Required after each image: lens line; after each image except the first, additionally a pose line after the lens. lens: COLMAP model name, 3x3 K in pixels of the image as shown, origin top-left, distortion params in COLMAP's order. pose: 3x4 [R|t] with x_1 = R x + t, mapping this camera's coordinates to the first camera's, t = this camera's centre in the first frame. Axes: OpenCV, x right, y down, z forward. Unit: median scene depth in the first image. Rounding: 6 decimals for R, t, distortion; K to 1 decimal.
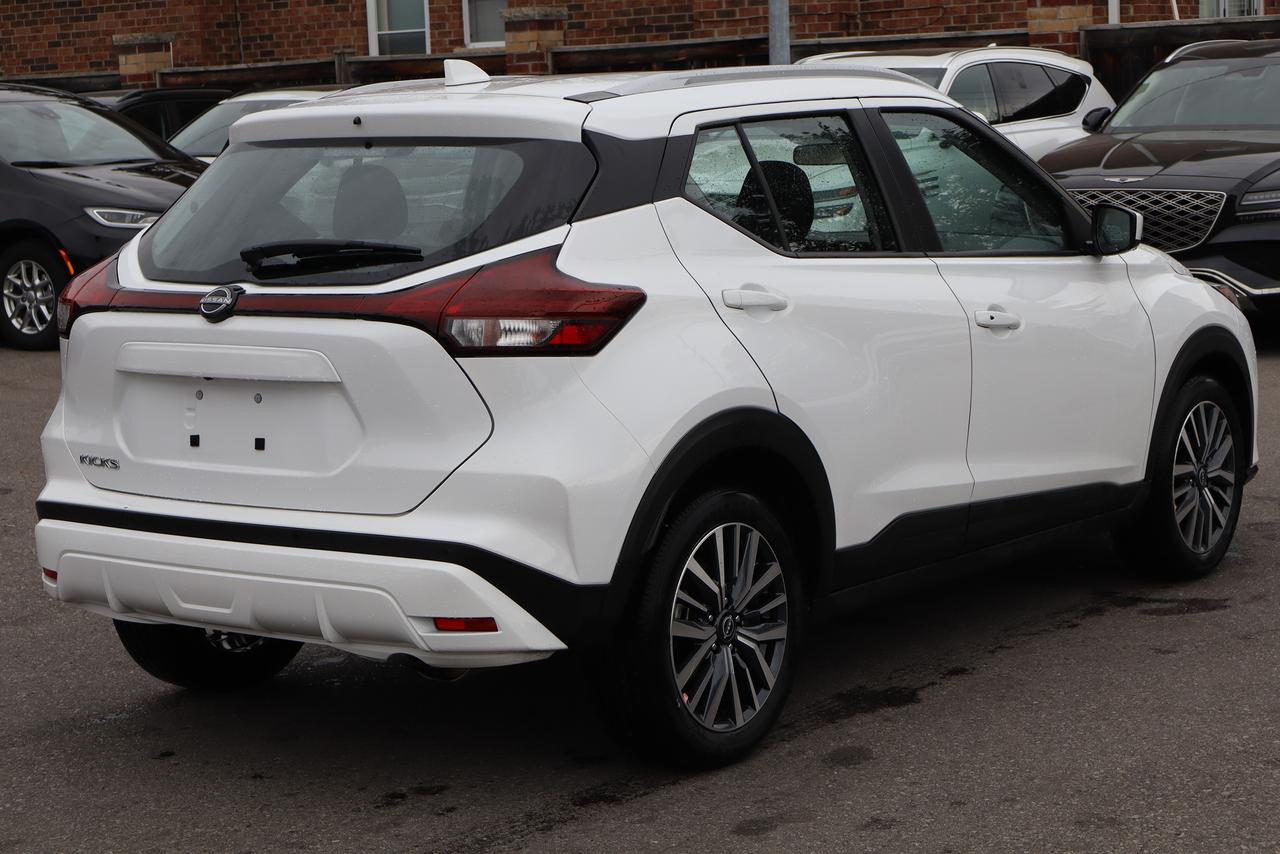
lens RADIAL K [[2625.5, 0, 650.2], [0, 2625.5, 416.7], [0, 0, 1]] dist [0.026662, 0.000000]
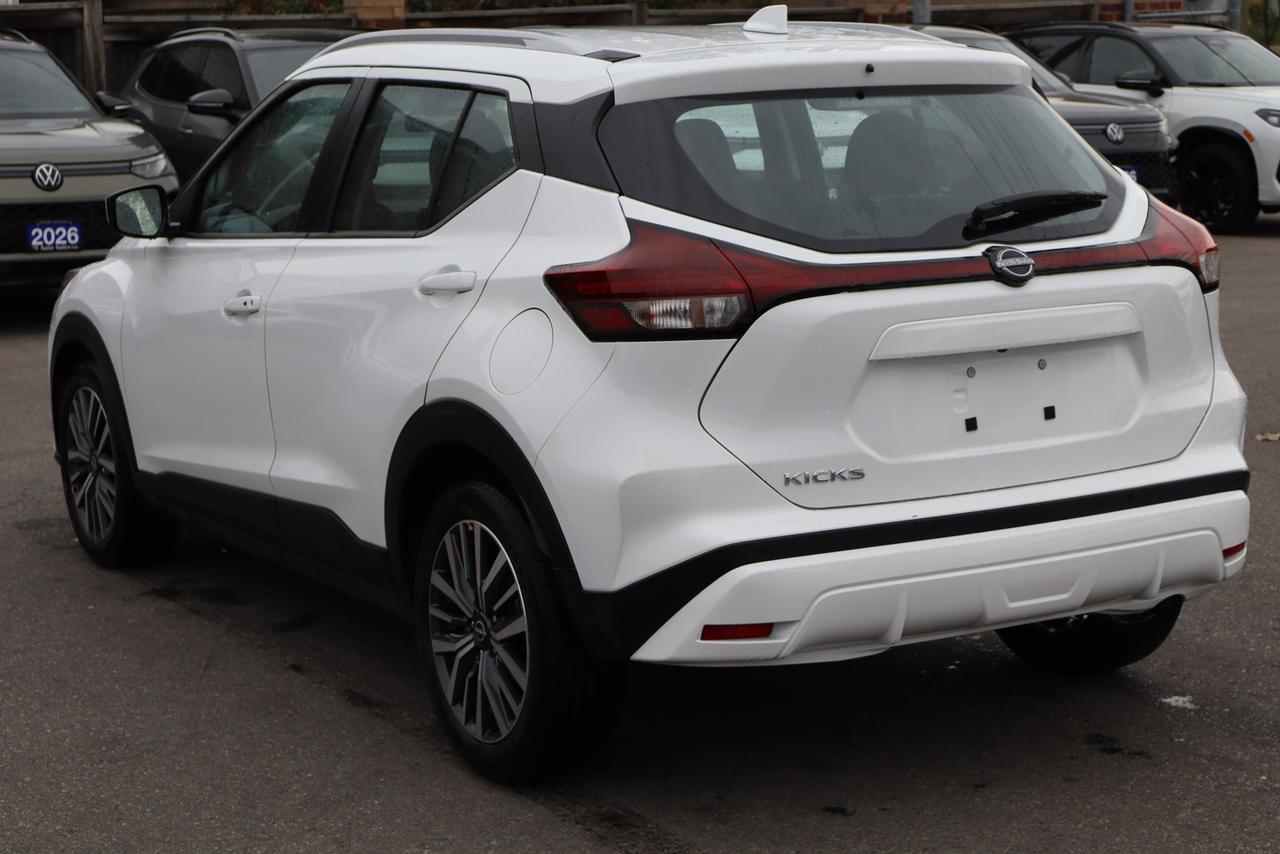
lens RADIAL K [[2492.4, 0, 648.6], [0, 2492.4, 432.7], [0, 0, 1]] dist [0.016203, 0.000000]
pose [[0.387263, -0.126268, 0.913282, -0.998591], [0.121392, 0.988937, 0.085254, -0.074219], [-0.913943, 0.077849, 0.398307, 0.772647]]
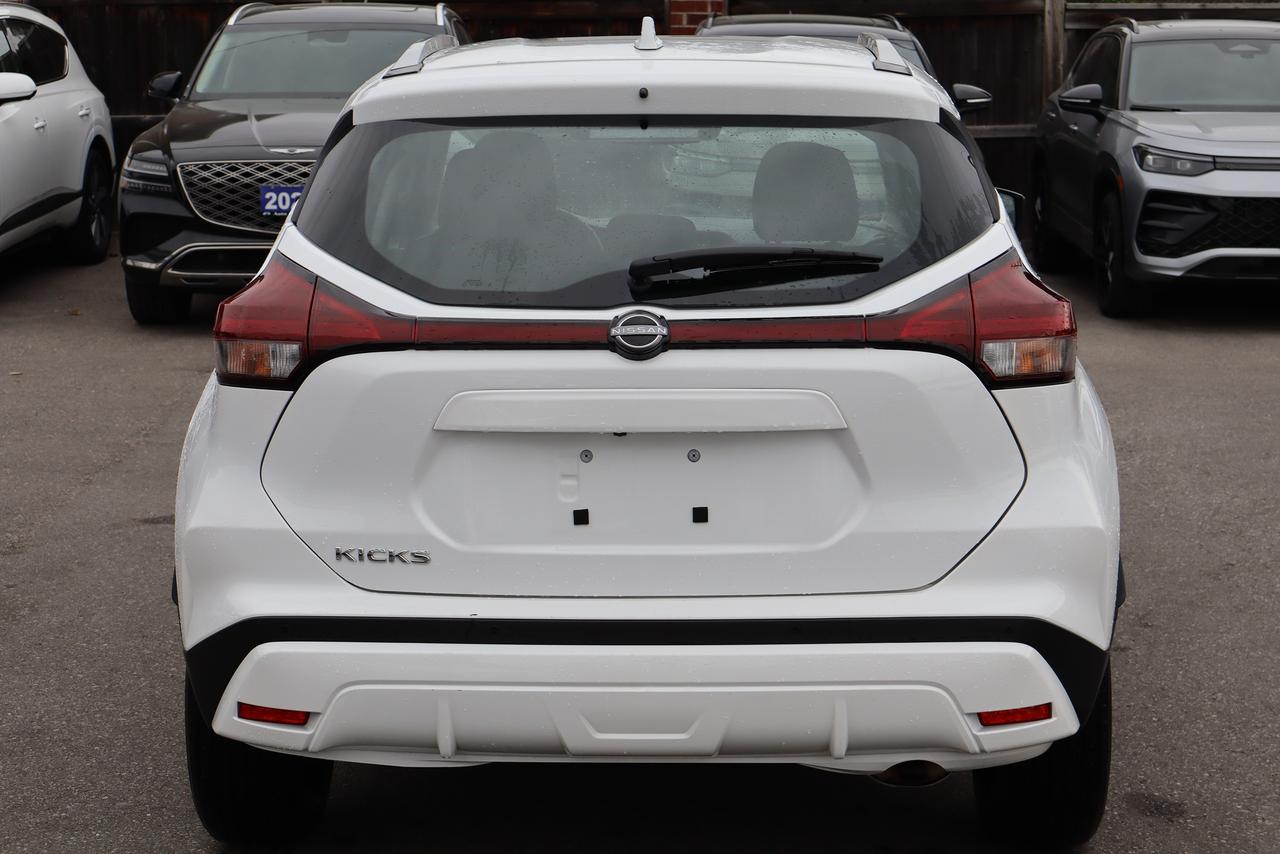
lens RADIAL K [[2625.5, 0, 639.3], [0, 2625.5, 432.4], [0, 0, 1]] dist [0.026662, 0.000000]
pose [[0.820833, -0.062852, 0.567700, -0.593182], [0.051244, 0.998023, 0.036402, -0.042284], [-0.568865, -0.000789, 0.822430, 0.374185]]
